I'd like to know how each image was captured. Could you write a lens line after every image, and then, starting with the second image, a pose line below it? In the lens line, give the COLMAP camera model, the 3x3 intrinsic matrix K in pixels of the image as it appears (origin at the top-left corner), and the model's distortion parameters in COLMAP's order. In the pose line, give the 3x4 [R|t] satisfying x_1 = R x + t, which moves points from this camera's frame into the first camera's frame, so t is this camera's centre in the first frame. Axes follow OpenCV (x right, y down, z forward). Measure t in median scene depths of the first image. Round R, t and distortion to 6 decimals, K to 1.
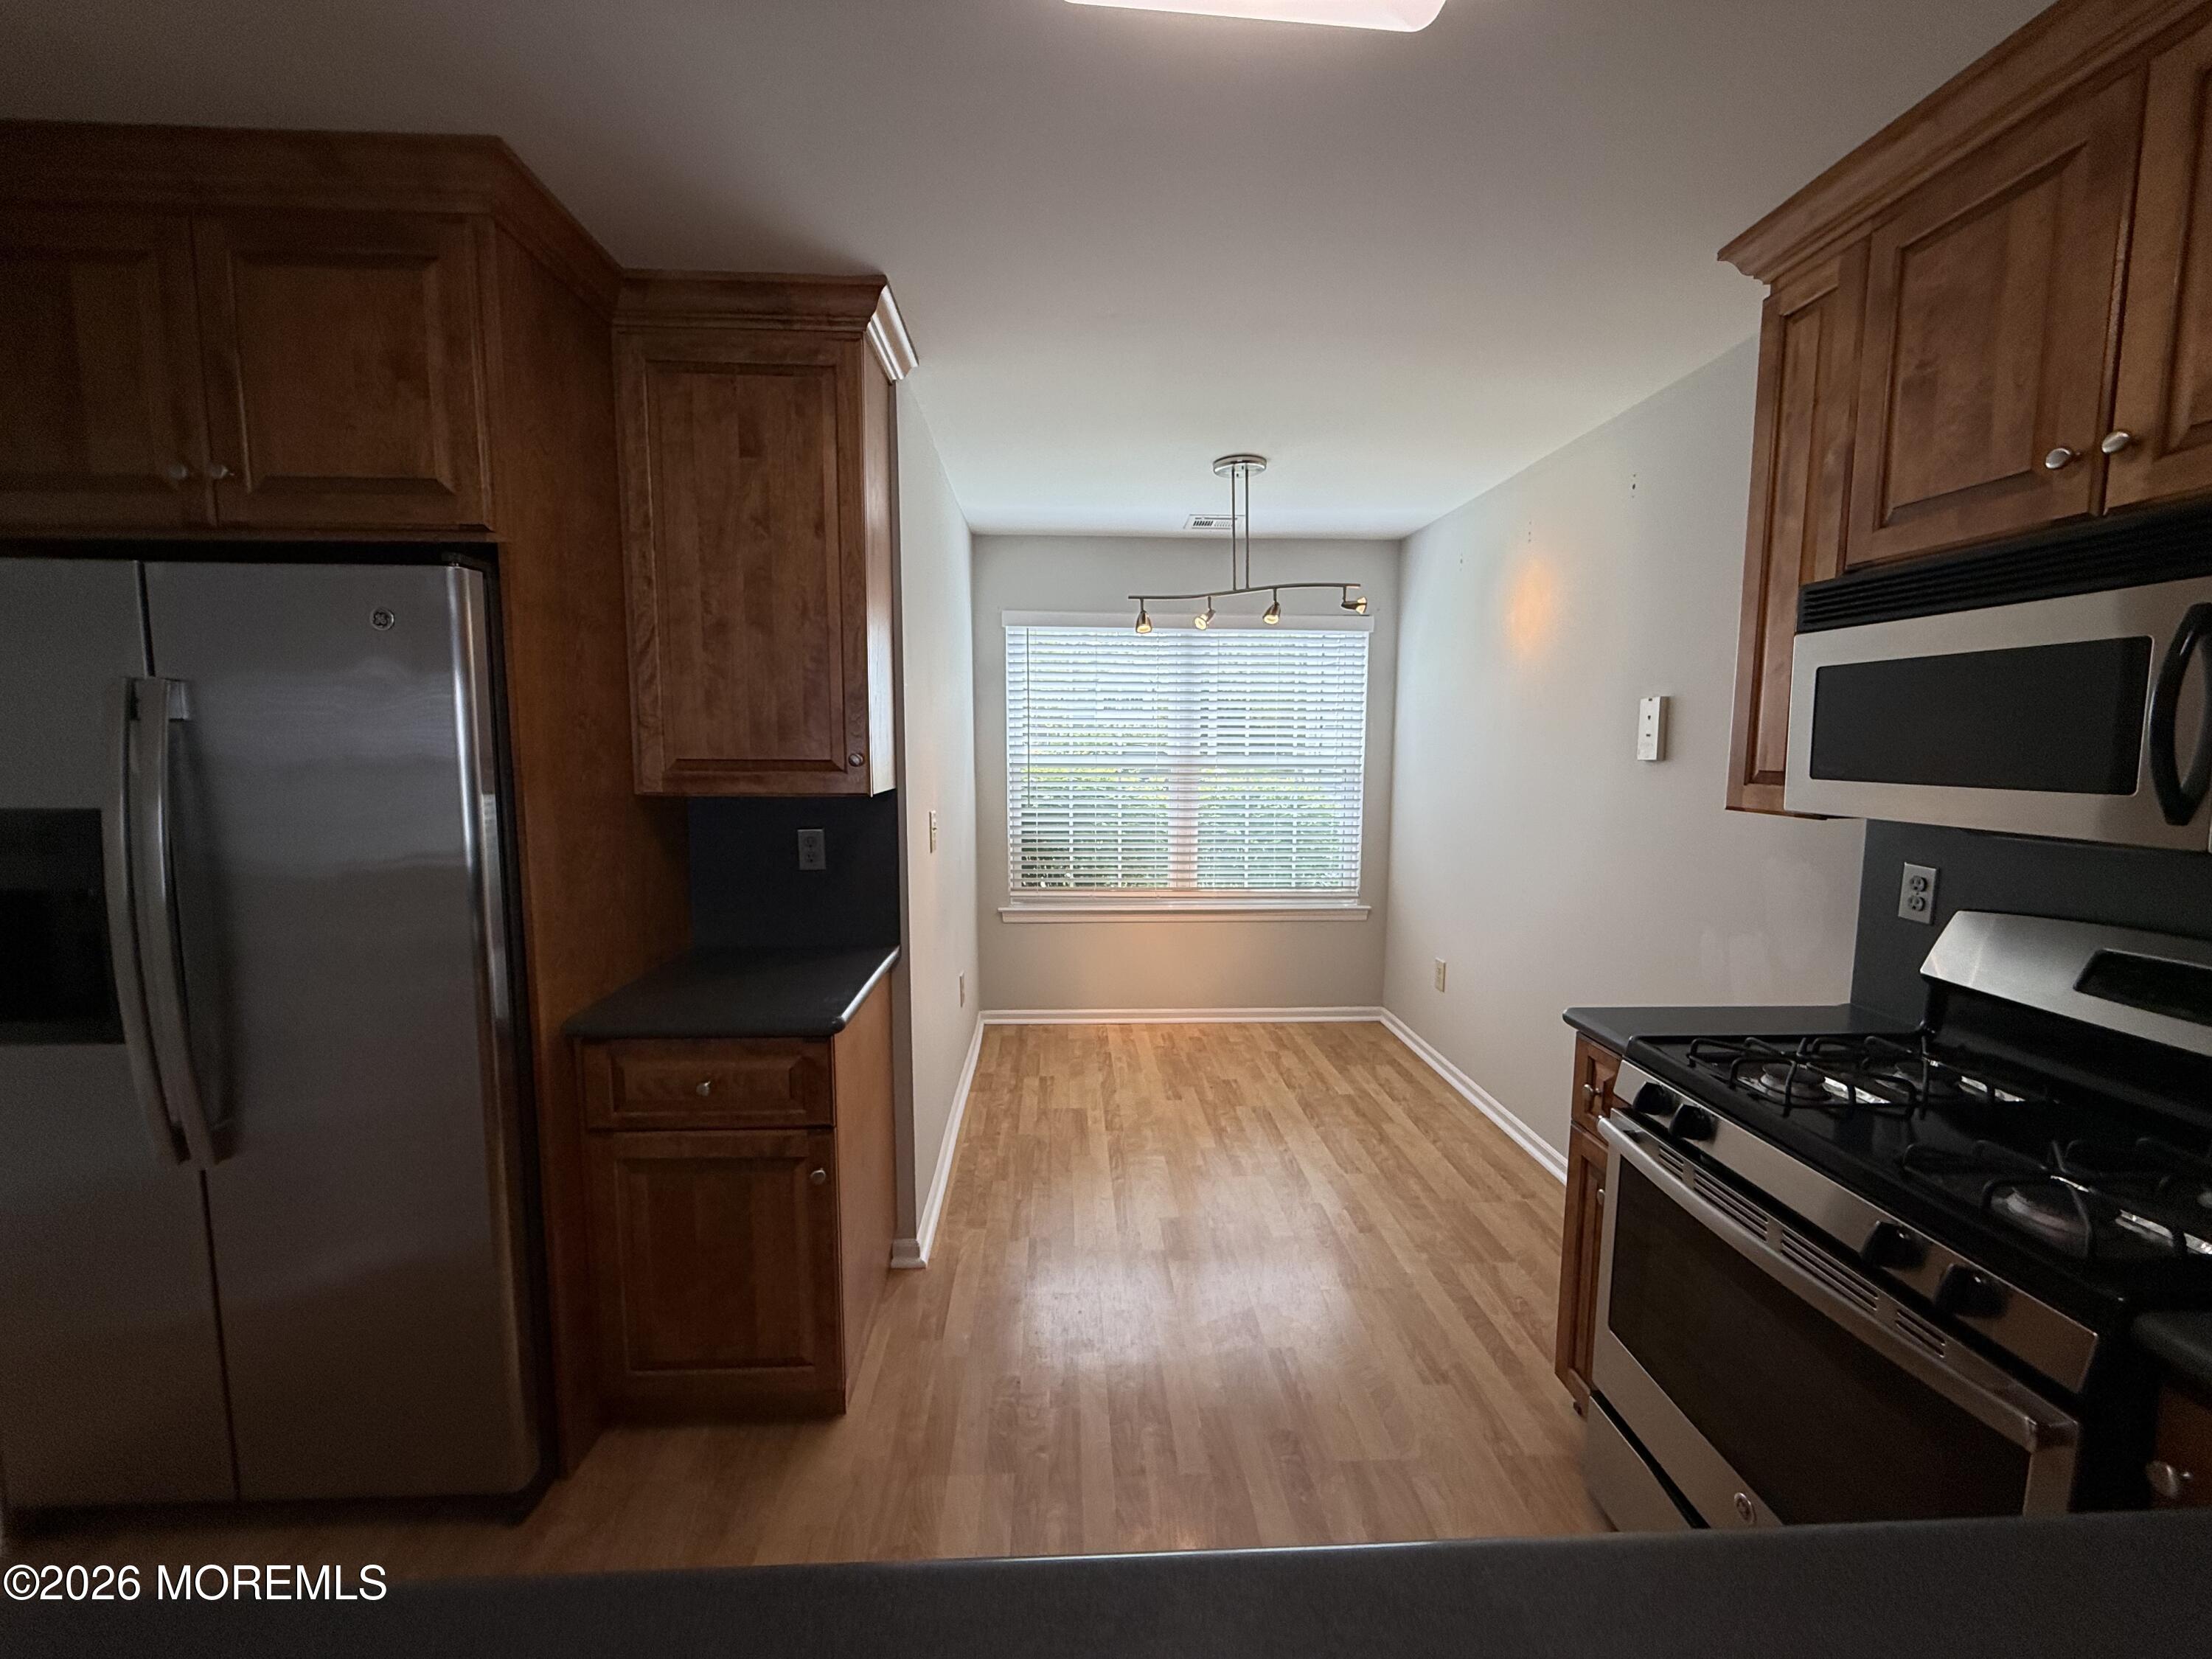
lens RADIAL K [[869.3, 0, 1102.5], [0, 869.3, 829.6], [0, 0, 1]] dist [0.000151, 0.000136]
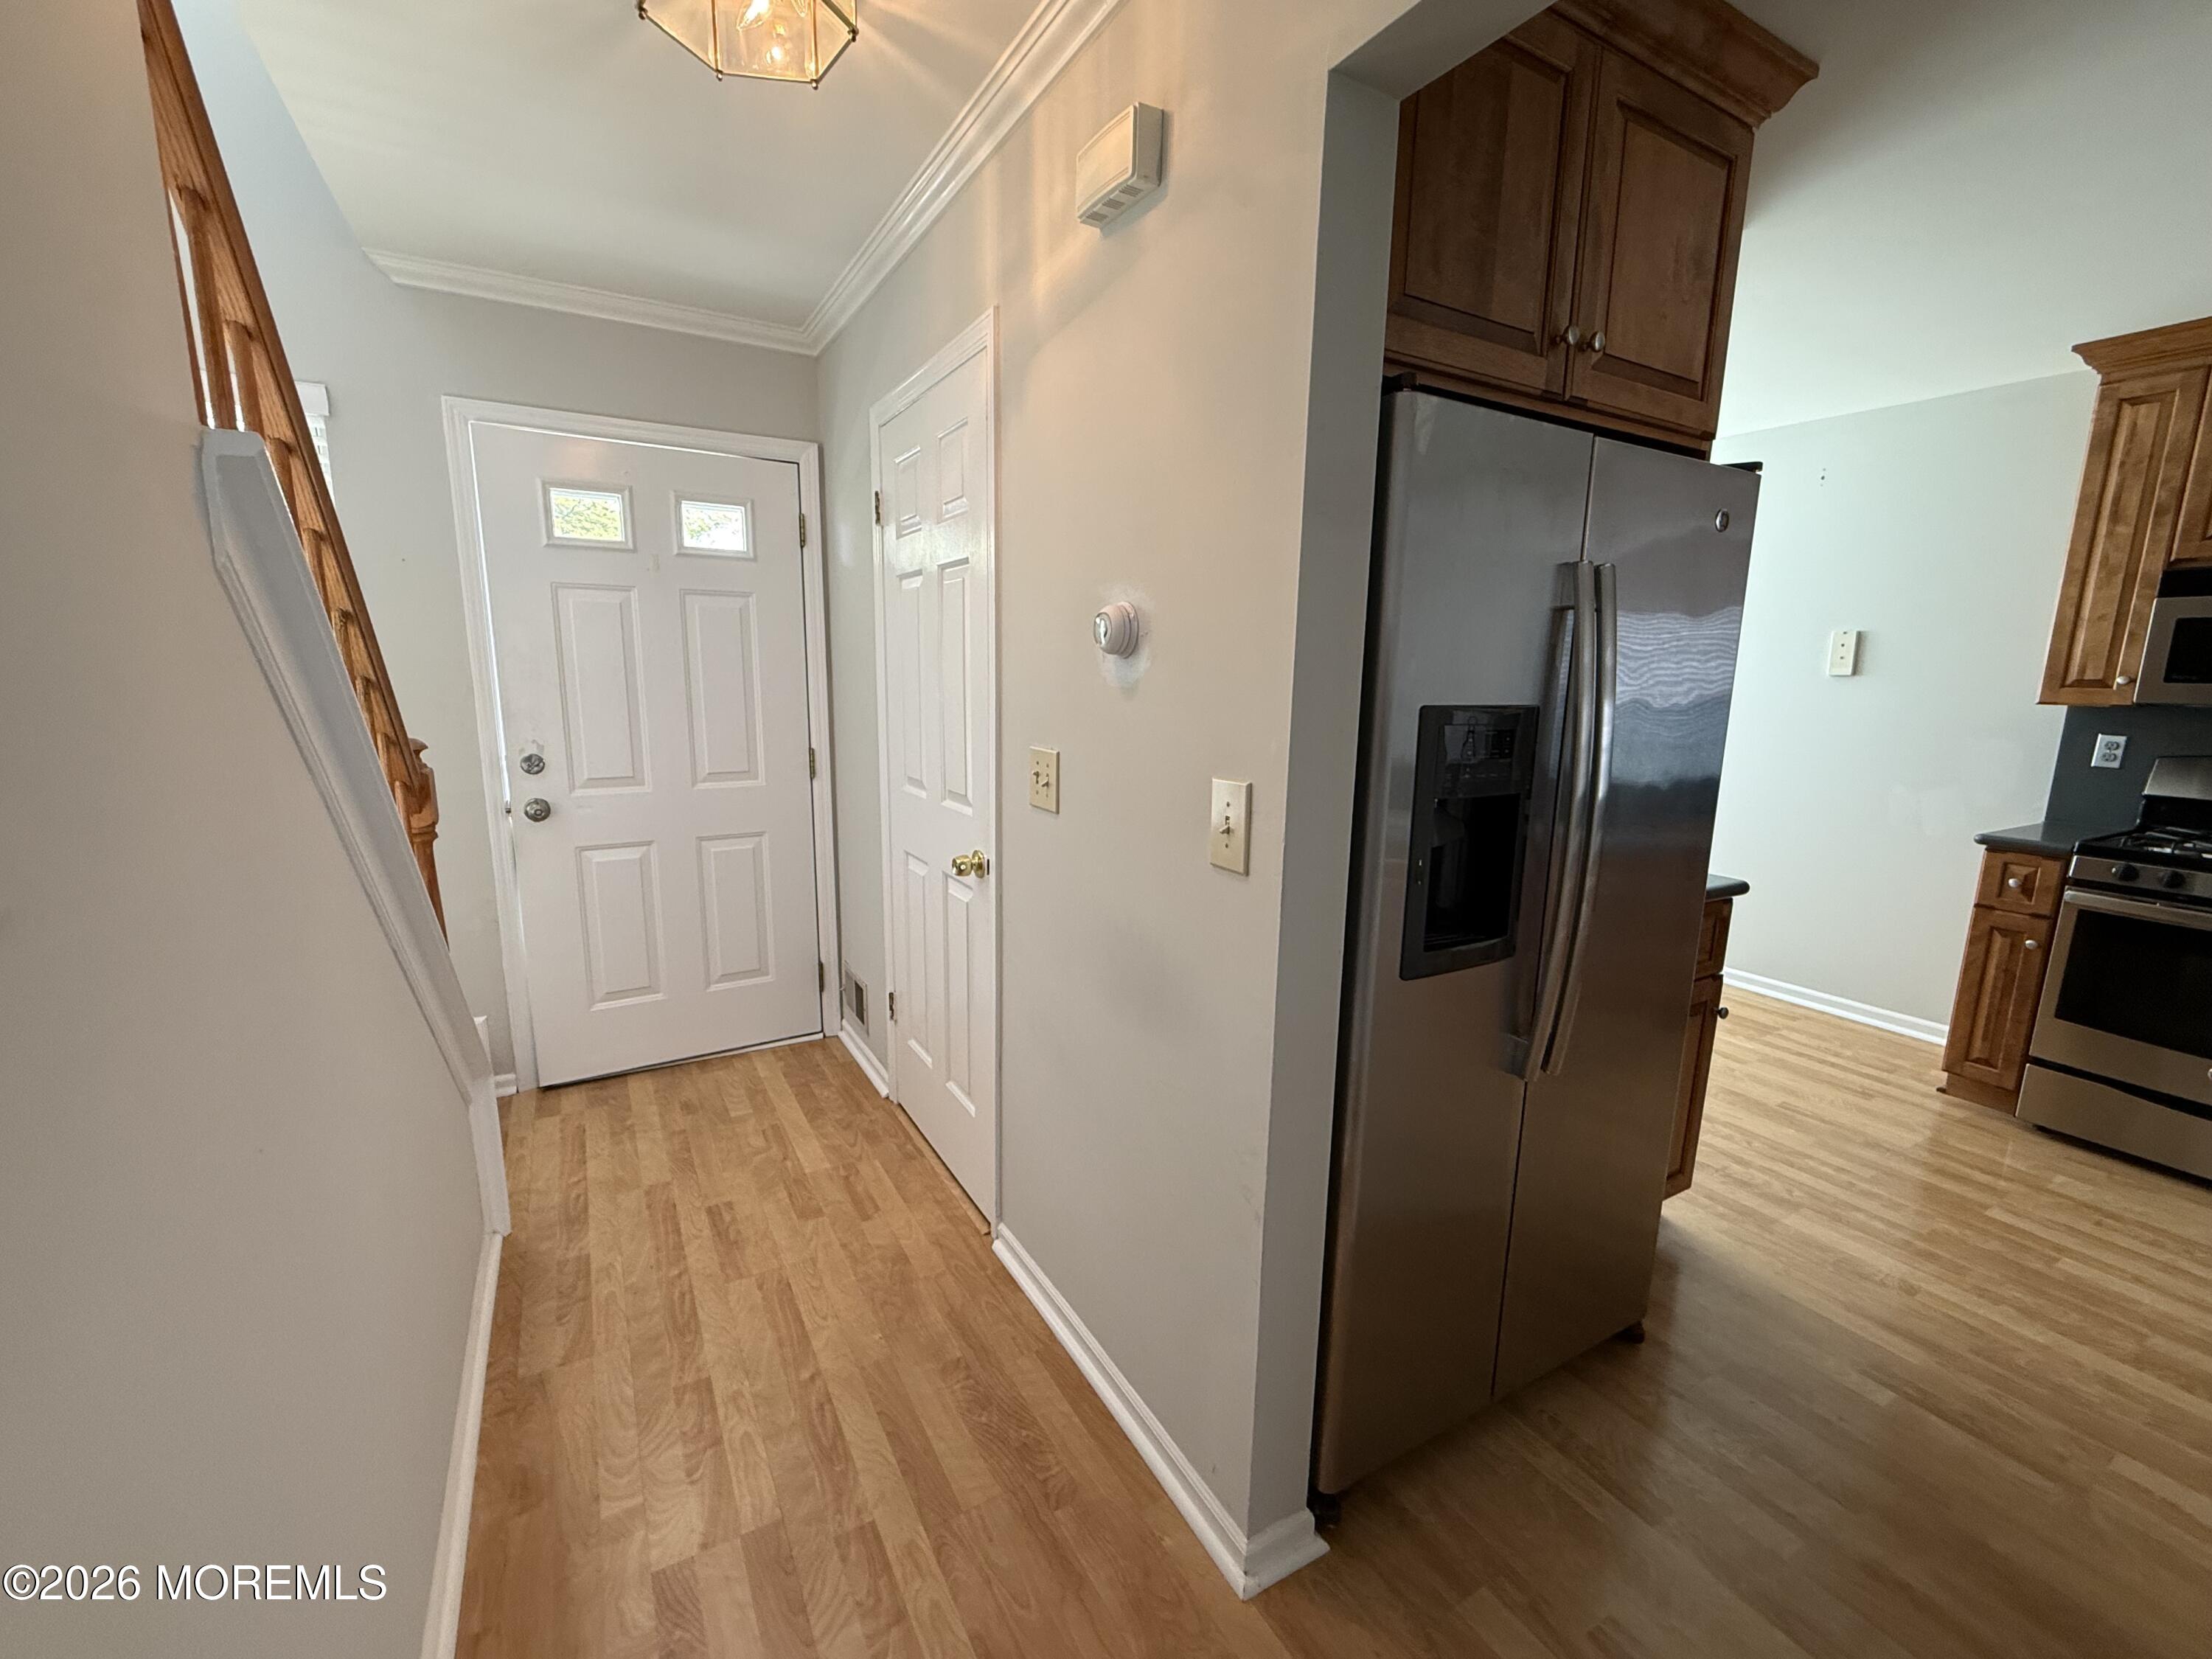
lens RADIAL K [[913.2, 0, 1110.4], [0, 913.2, 829.0], [0, 0, 1]] dist [0.000146, -0.000047]
pose [[0.887963, -0.067623, 0.454916, -1.489229], [0.030141, 0.995562, 0.089156, 0.003725], [-0.458926, -0.065455, 0.886060, 0.254346]]
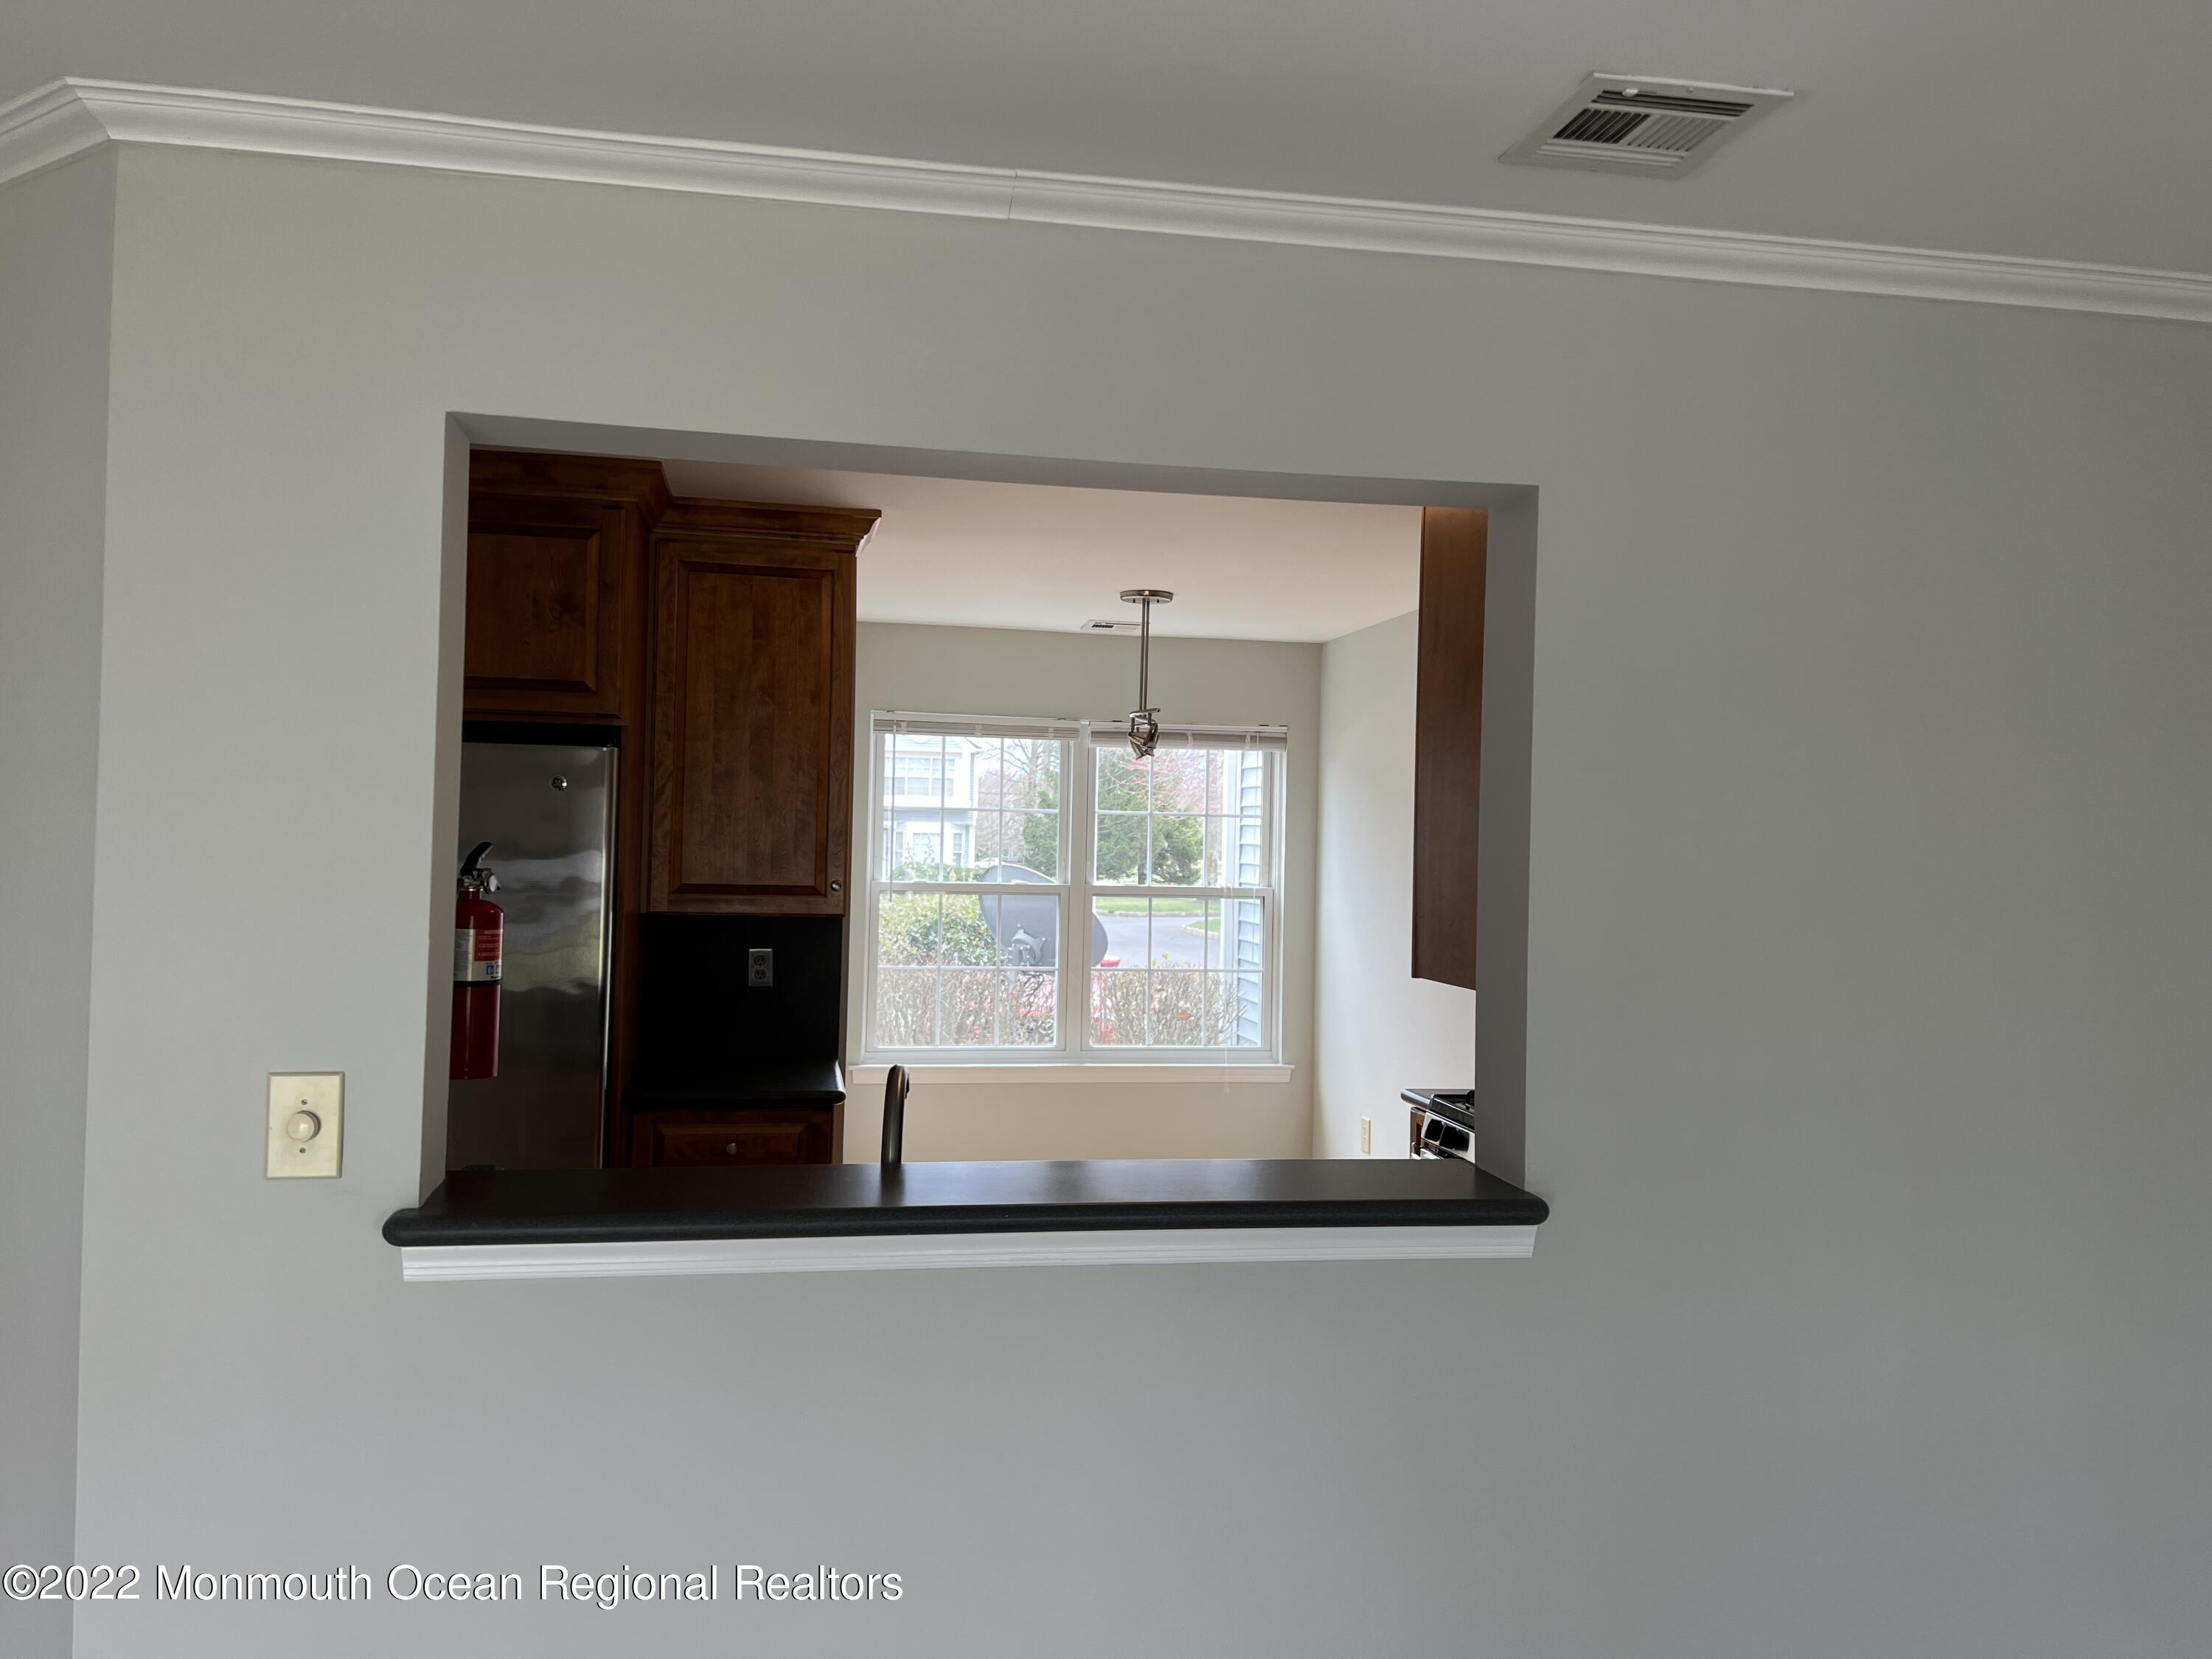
lens RADIAL K [[1644.0, 0, 1096.7], [0, 1644.0, 808.0], [0, 0, 1]] dist [0.091428, -0.001071]
pose [[0.990904, 0.023225, 0.132551, -0.236803], [-0.006404, 0.992017, -0.125944, 0.098209], [-0.134417, 0.123949, 0.983142, -1.320133]]
